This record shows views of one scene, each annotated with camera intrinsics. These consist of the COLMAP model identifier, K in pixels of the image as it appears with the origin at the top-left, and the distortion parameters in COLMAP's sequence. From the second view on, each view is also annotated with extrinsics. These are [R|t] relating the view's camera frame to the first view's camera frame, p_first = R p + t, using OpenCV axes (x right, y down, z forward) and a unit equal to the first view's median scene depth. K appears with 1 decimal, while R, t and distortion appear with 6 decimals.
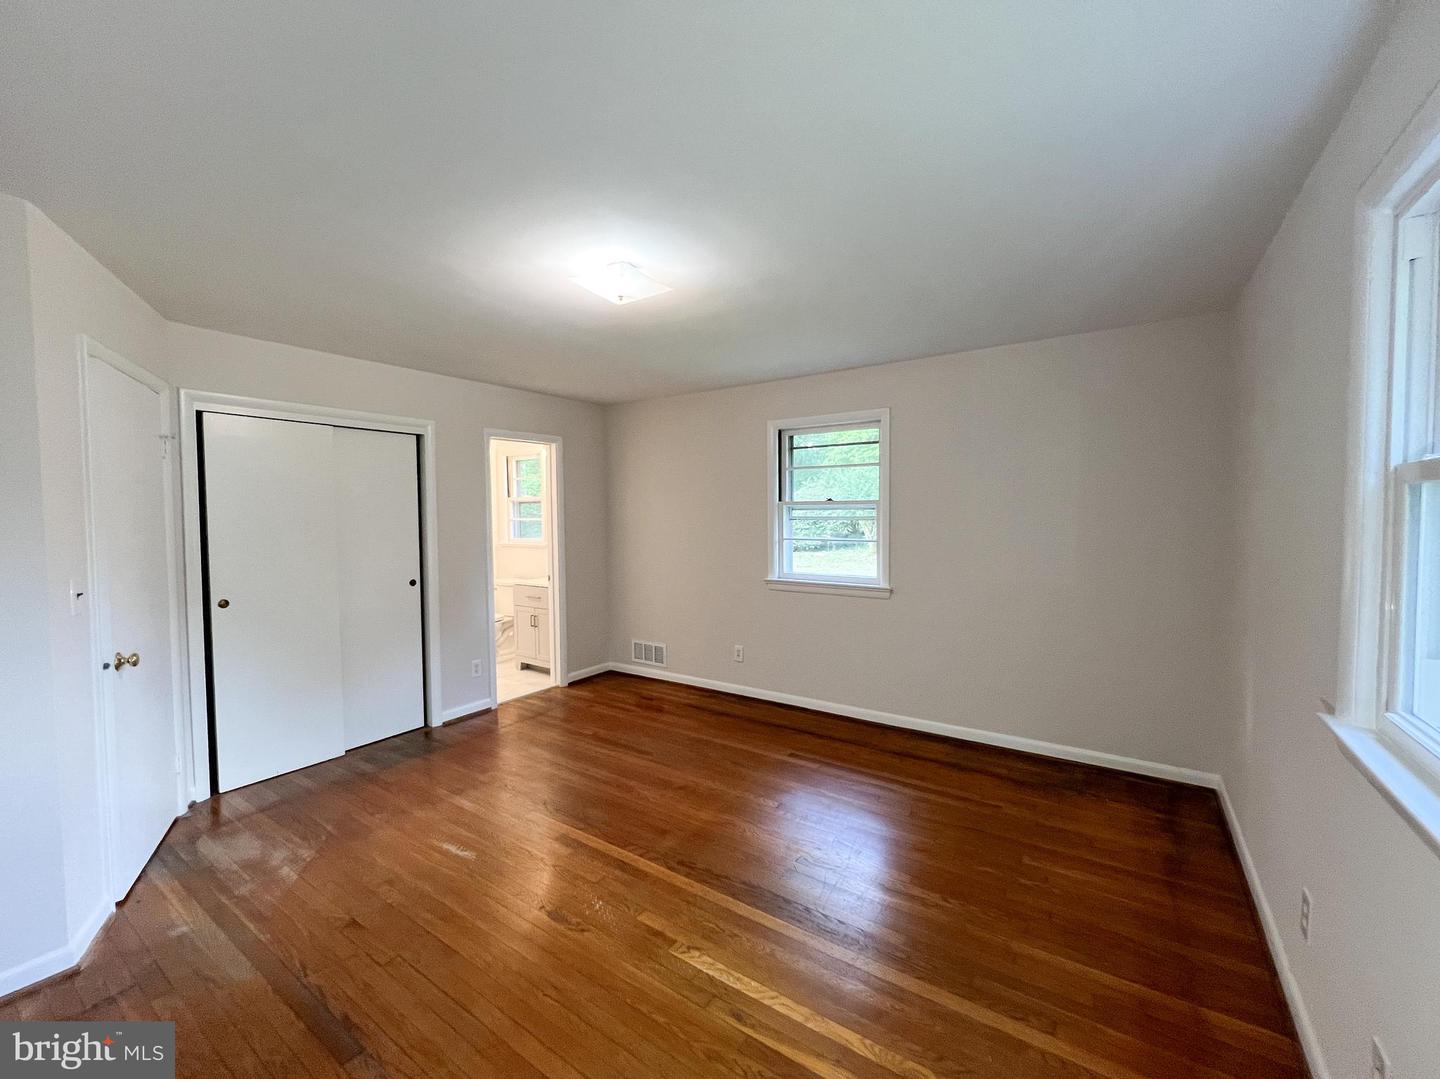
lens RADIAL K [[575.8, 0, 715.1], [0, 575.8, 534.3], [0, 0, 1]] dist [-0.001405, -0.000094]
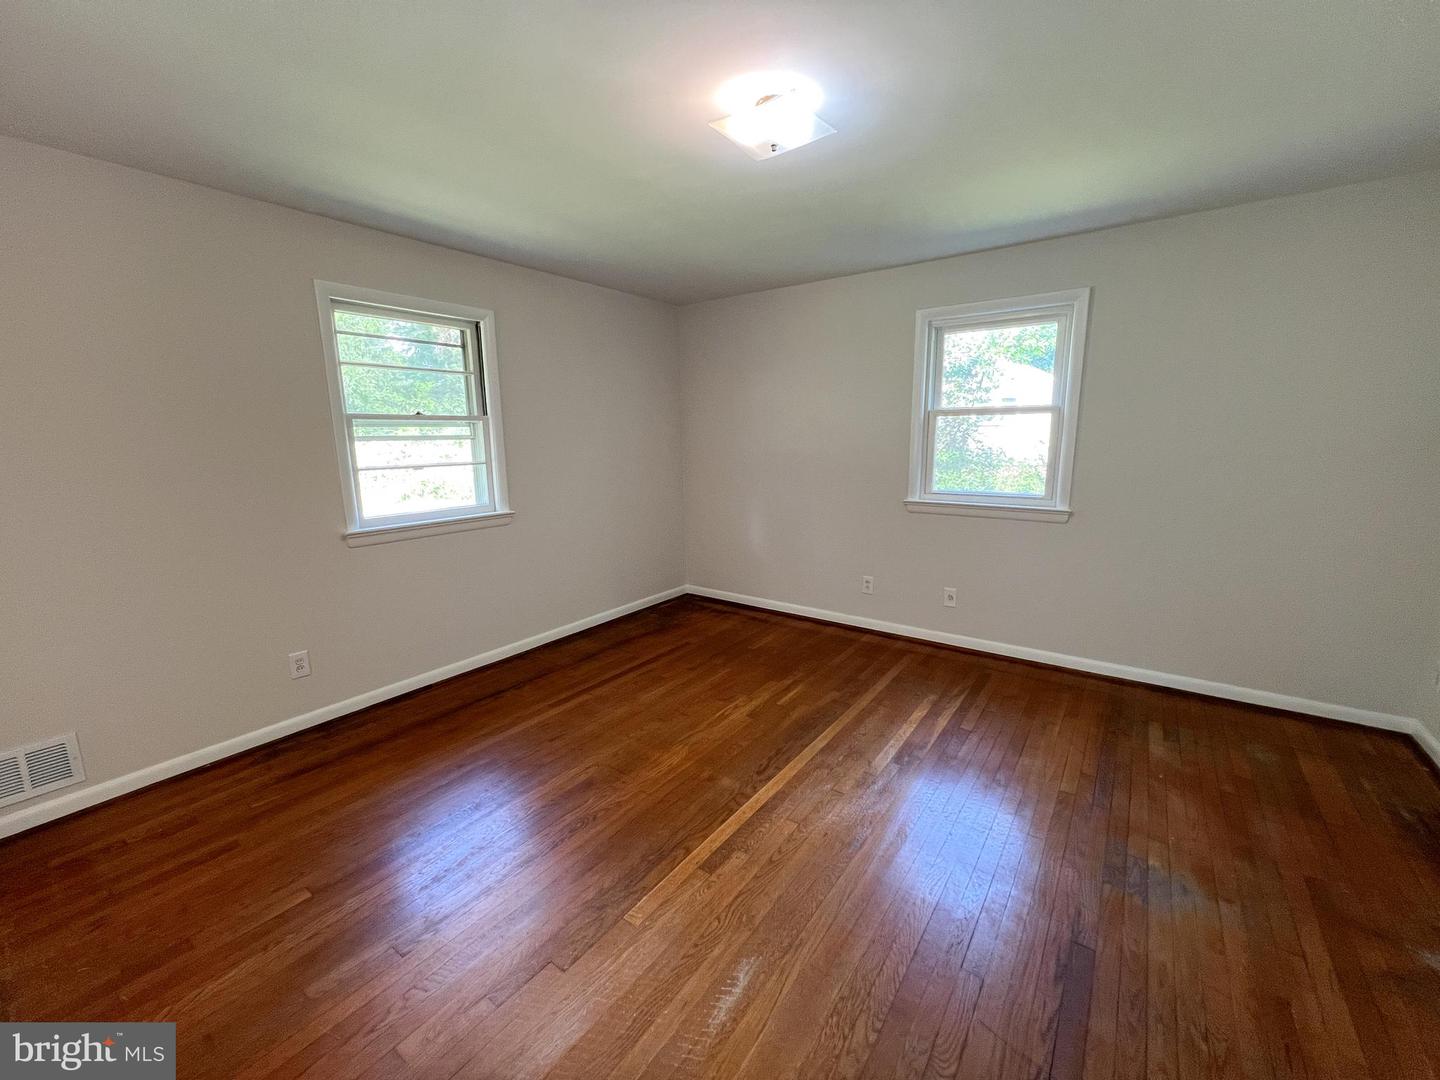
lens RADIAL K [[575.8, 0, 715.1], [0, 575.8, 534.8], [0, 0, 1]] dist [-0.001405, -0.000094]
pose [[0.044421, -0.168359, 0.984724, -0.651524], [0.047003, 0.984958, 0.166279, -0.010824], [-0.997907, 0.038898, 0.051666, 0.662107]]
